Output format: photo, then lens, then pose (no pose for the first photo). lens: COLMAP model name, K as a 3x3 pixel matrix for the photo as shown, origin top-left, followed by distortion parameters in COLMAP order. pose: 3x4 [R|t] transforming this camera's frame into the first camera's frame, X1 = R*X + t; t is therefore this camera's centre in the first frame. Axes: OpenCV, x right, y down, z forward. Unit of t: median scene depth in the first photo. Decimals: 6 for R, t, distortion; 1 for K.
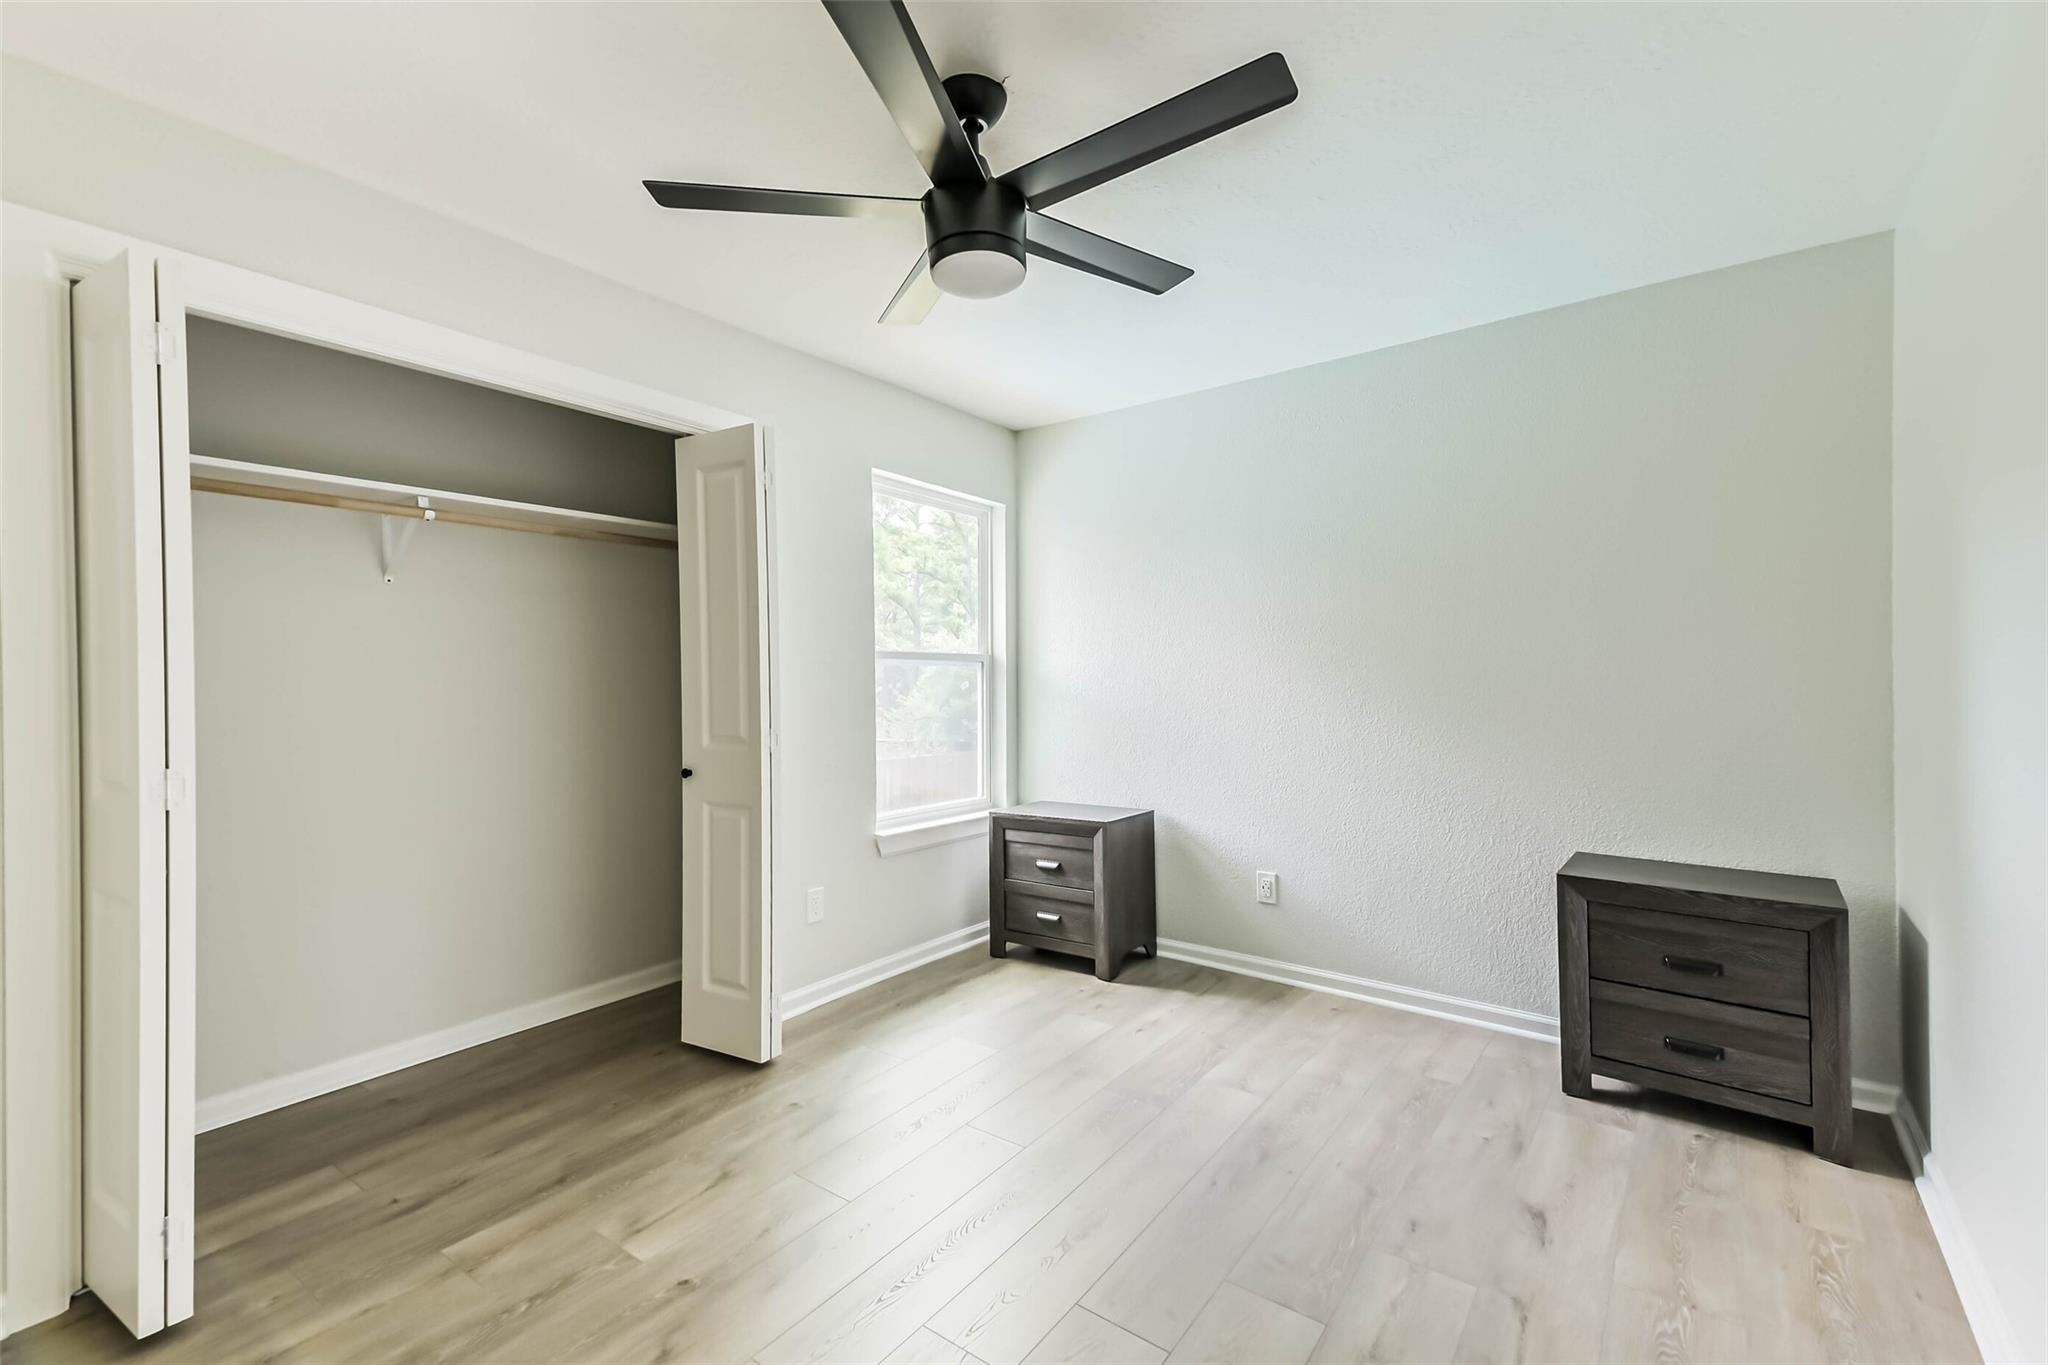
lens RADIAL K [[907.1, 0, 1021.7], [0, 907.1, 680.9], [0, 0, 1]] dist [0.045705, -0.006041]
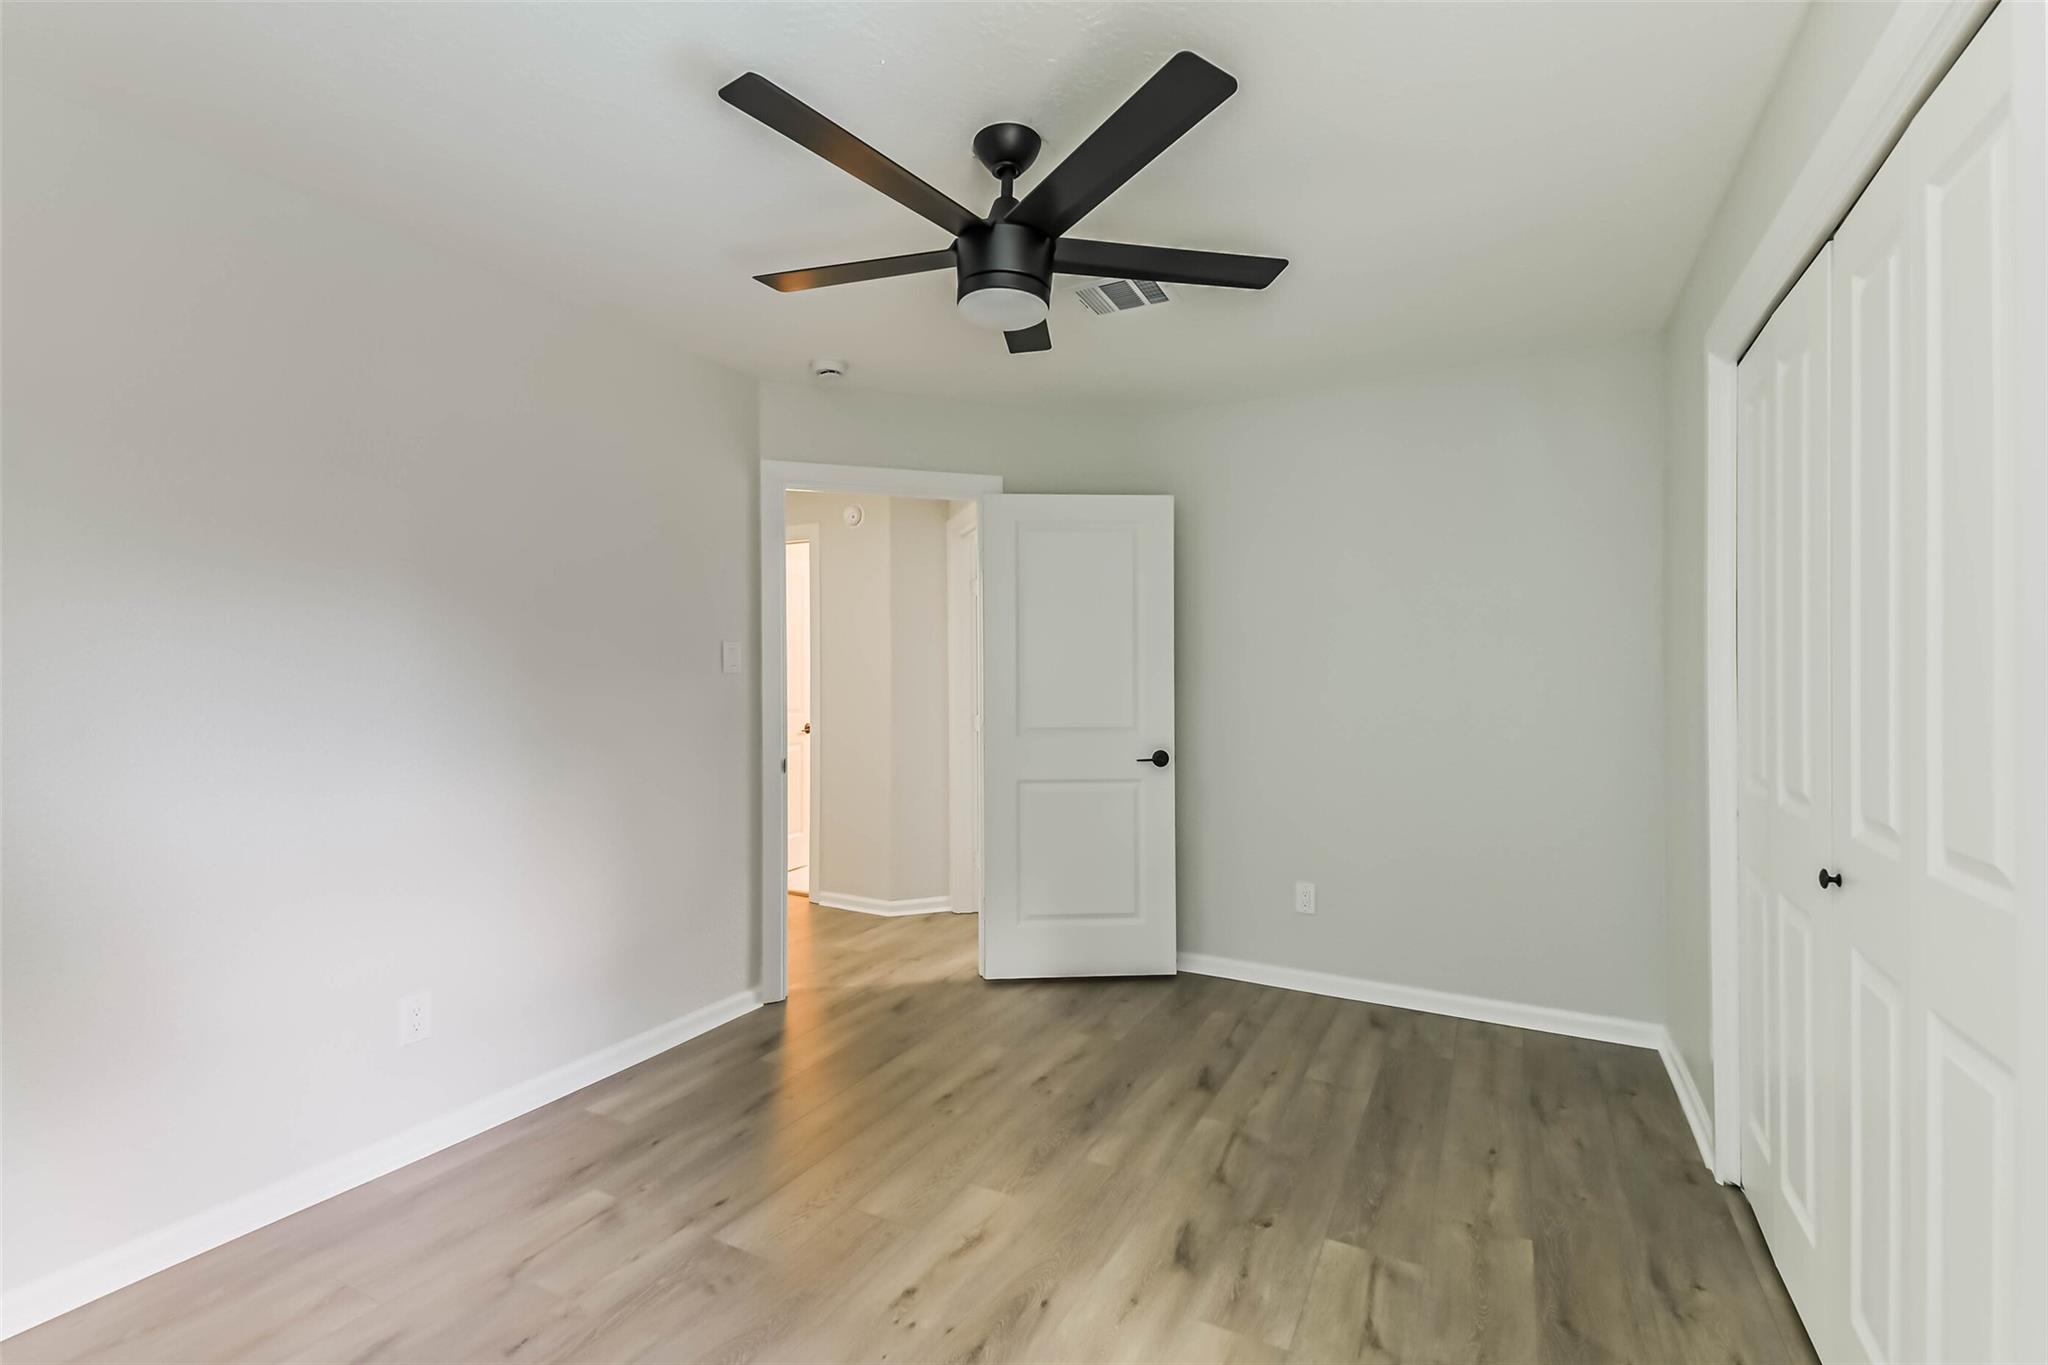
lens RADIAL K [[907.1, 0, 1023.5], [0, 907.1, 685.7], [0, 0, 1]] dist [0.045705, -0.006041]
pose [[-0.990082, 0.013969, -0.139793, 0.077235], [0.013060, 0.999887, 0.007413, -0.021904], [0.139880, 0.005513, -0.990153, 2.014568]]
